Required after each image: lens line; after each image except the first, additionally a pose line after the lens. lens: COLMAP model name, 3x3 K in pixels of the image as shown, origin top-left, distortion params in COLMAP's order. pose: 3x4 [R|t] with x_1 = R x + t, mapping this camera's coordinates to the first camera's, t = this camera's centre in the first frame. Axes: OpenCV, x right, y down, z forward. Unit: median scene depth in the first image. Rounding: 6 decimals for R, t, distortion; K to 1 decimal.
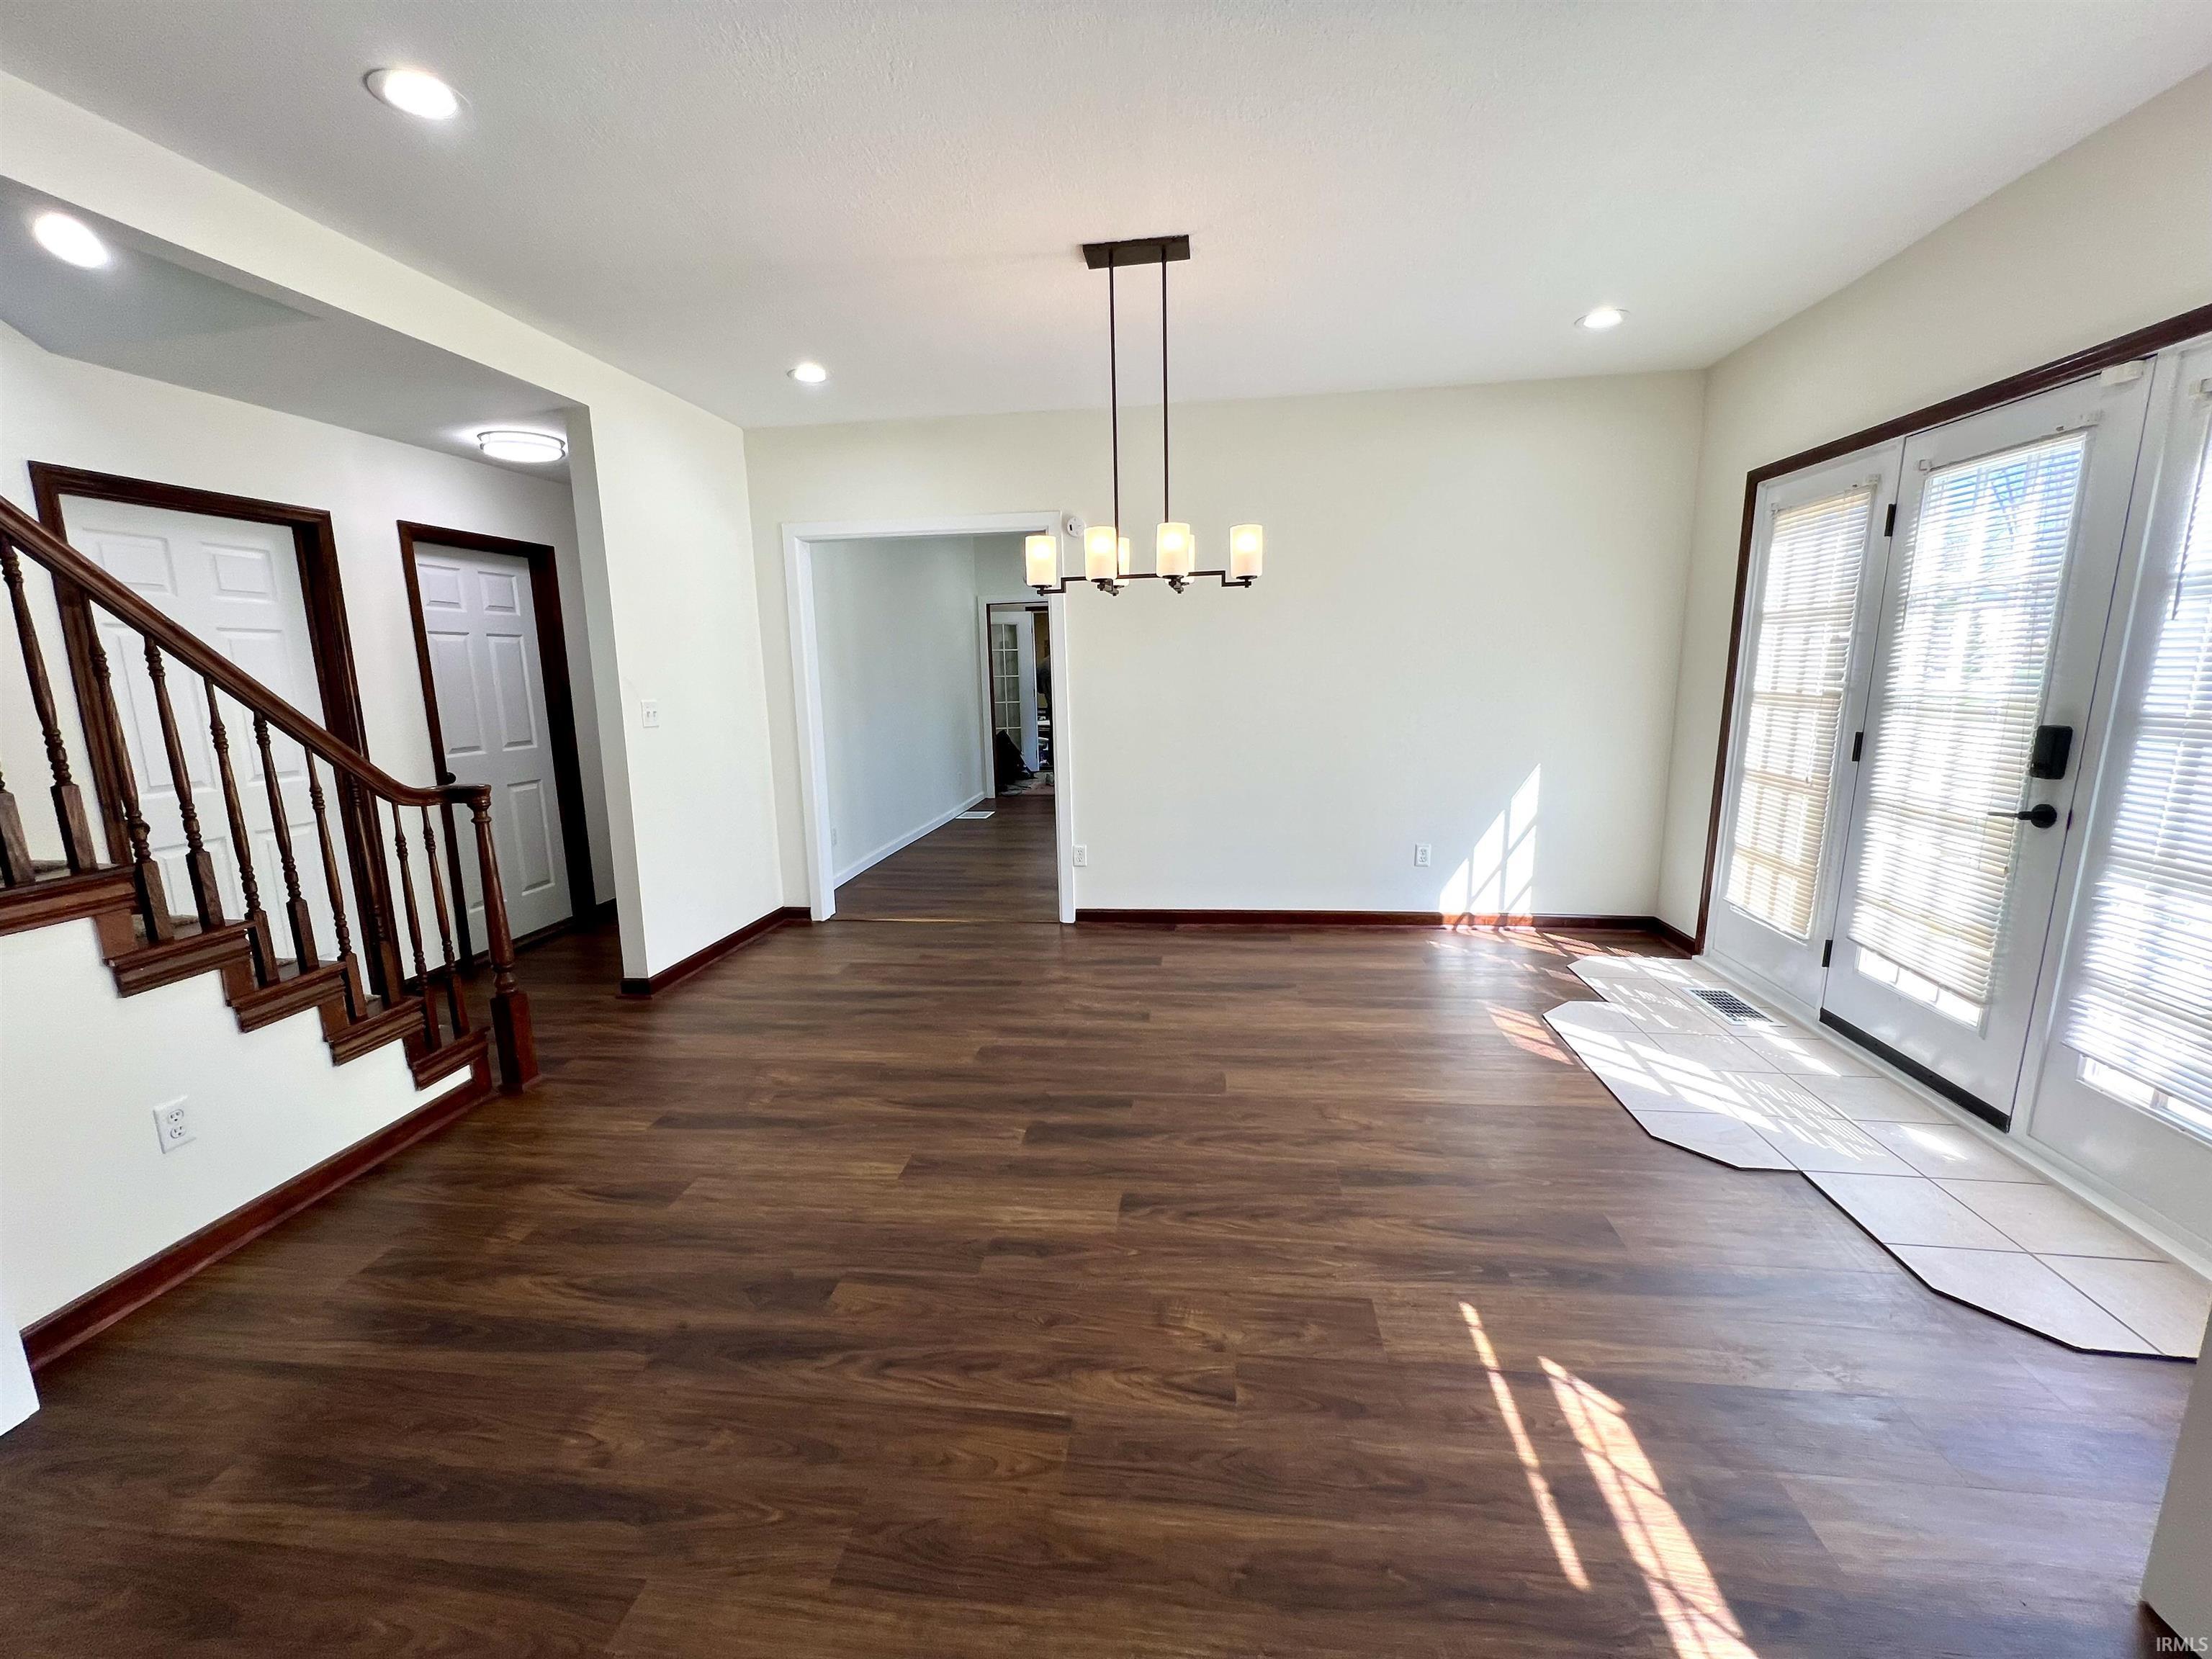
lens RADIAL K [[884.4, 0, 1102.7], [0, 884.4, 829.6], [0, 0, 1]] dist [-0.001202, 0.000529]
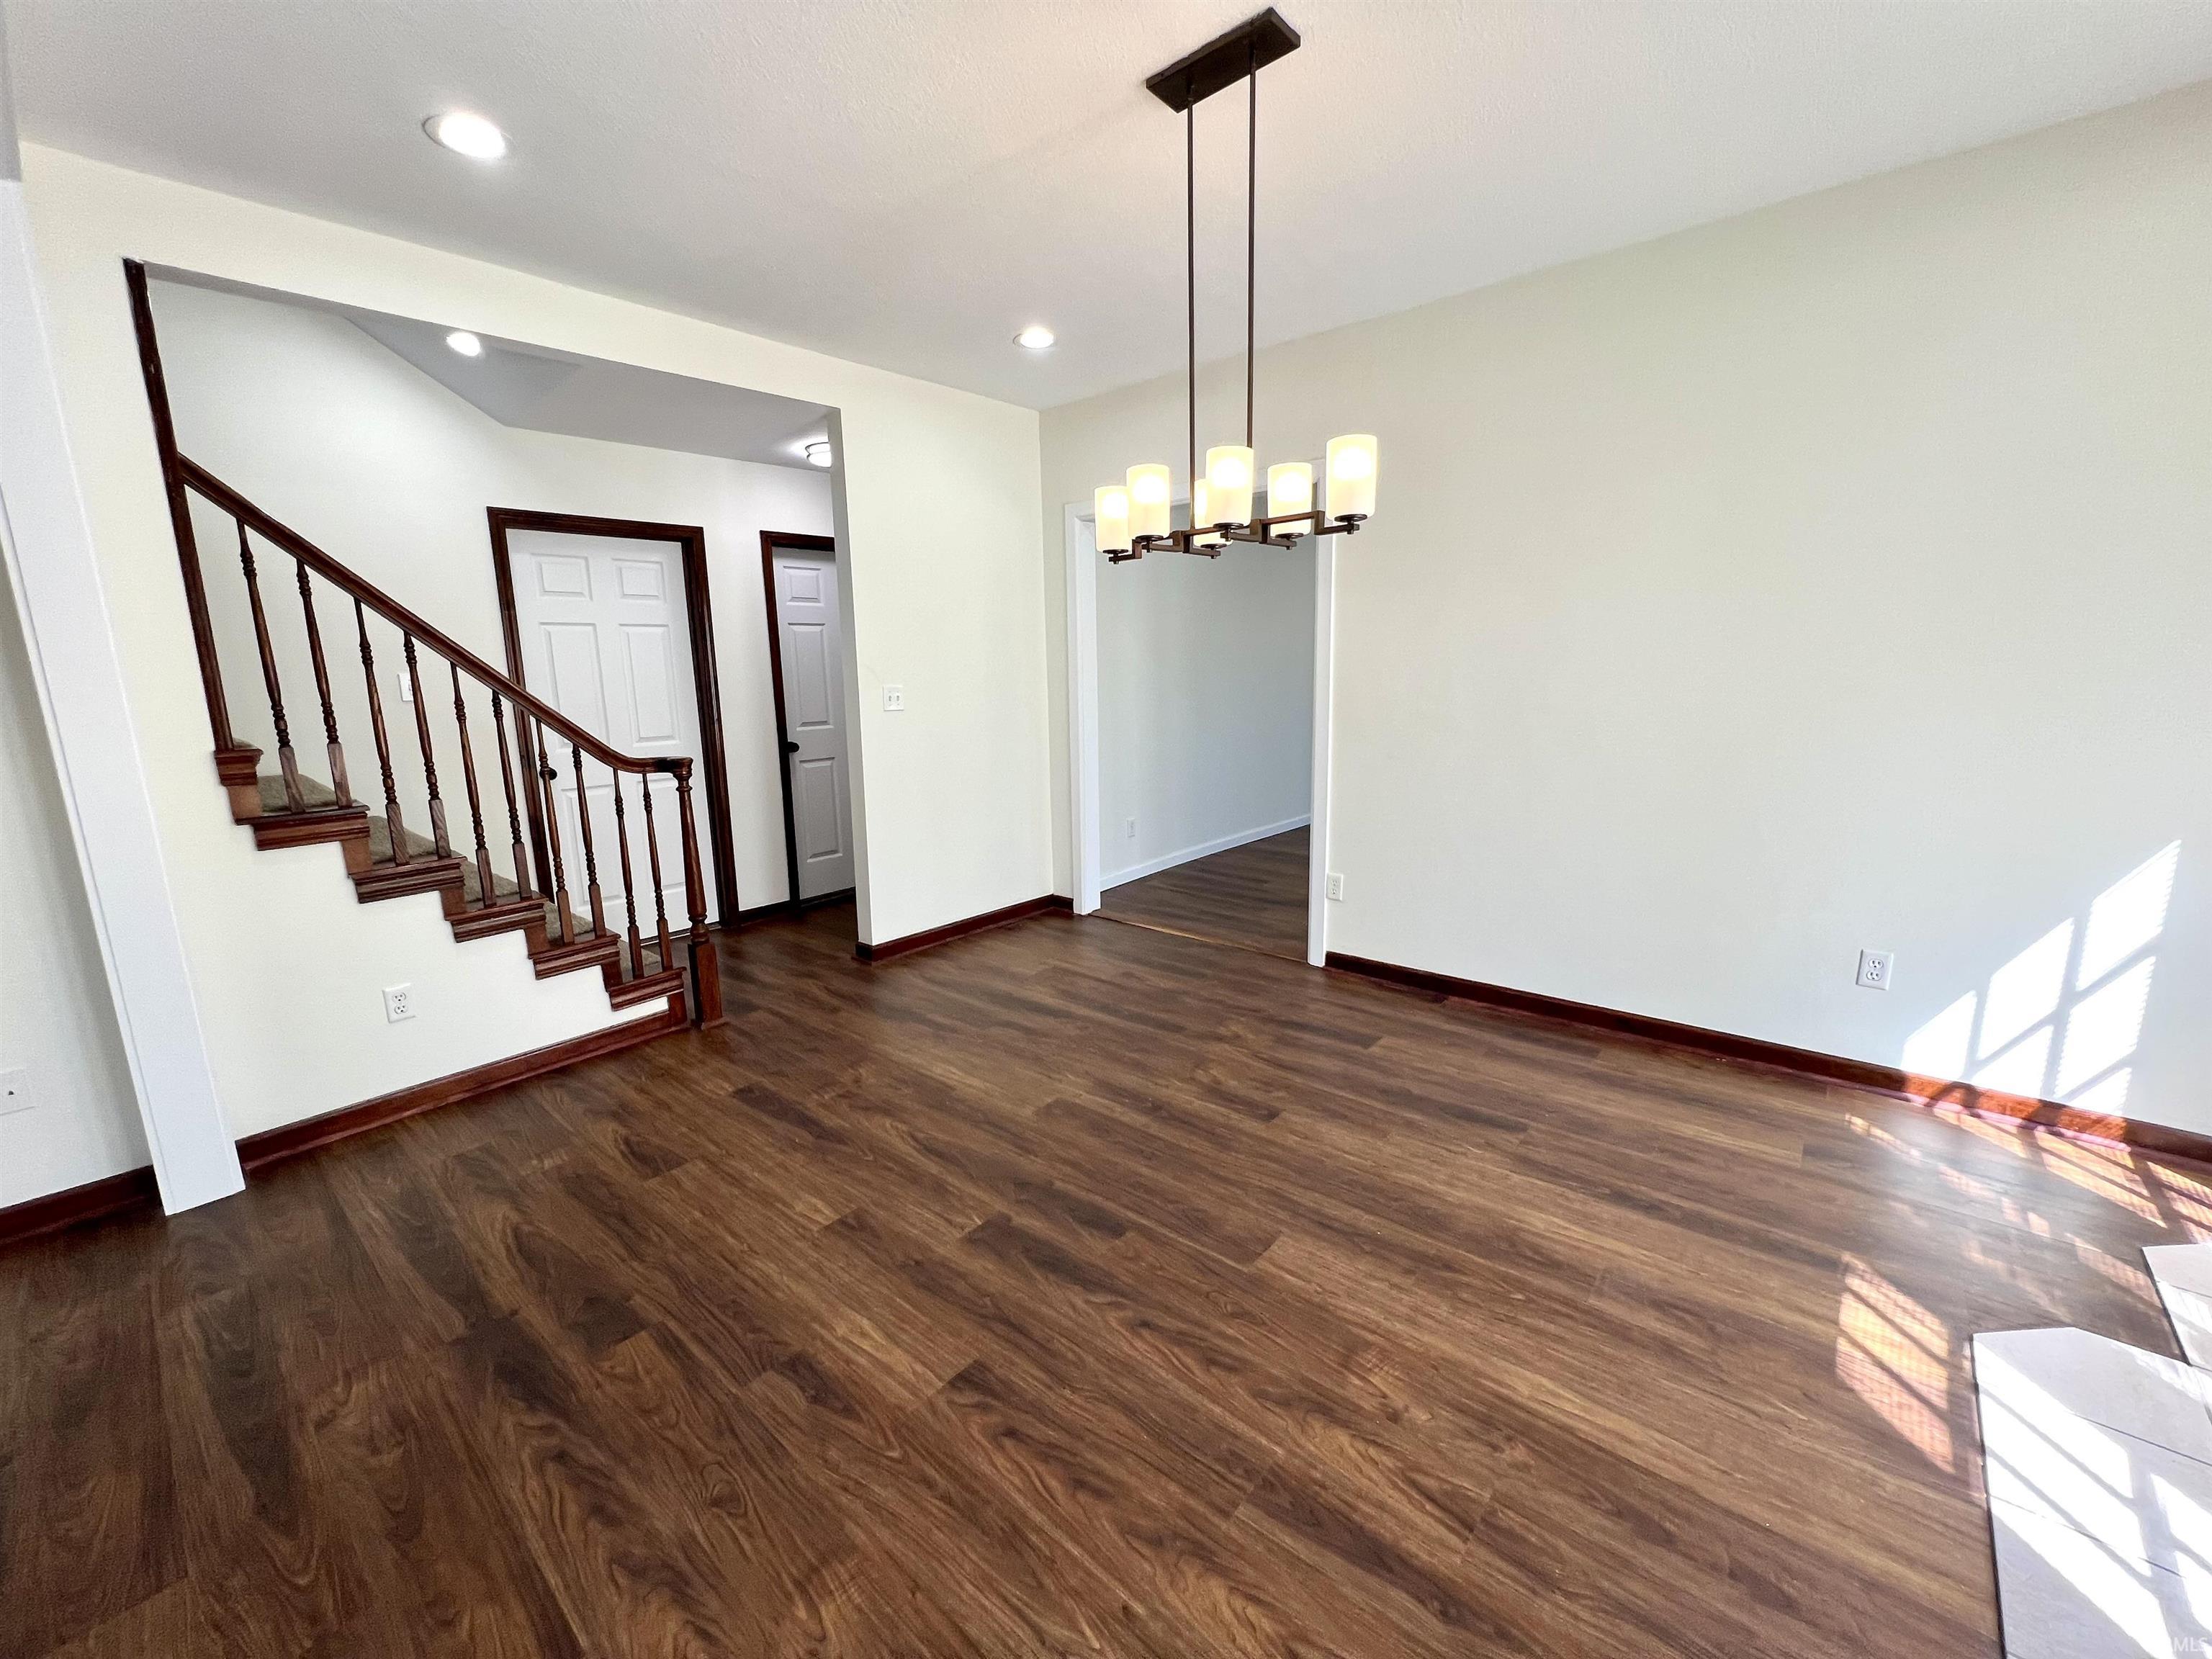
lens RADIAL K [[884.4, 0, 1102.7], [0, 884.4, 829.6], [0, 0, 1]] dist [-0.001202, 0.000529]
pose [[0.832154, 0.107595, -0.544007, 0.367942], [-0.097175, 0.994111, 0.047971, -0.064277], [0.545965, 0.012945, 0.837708, 0.330123]]
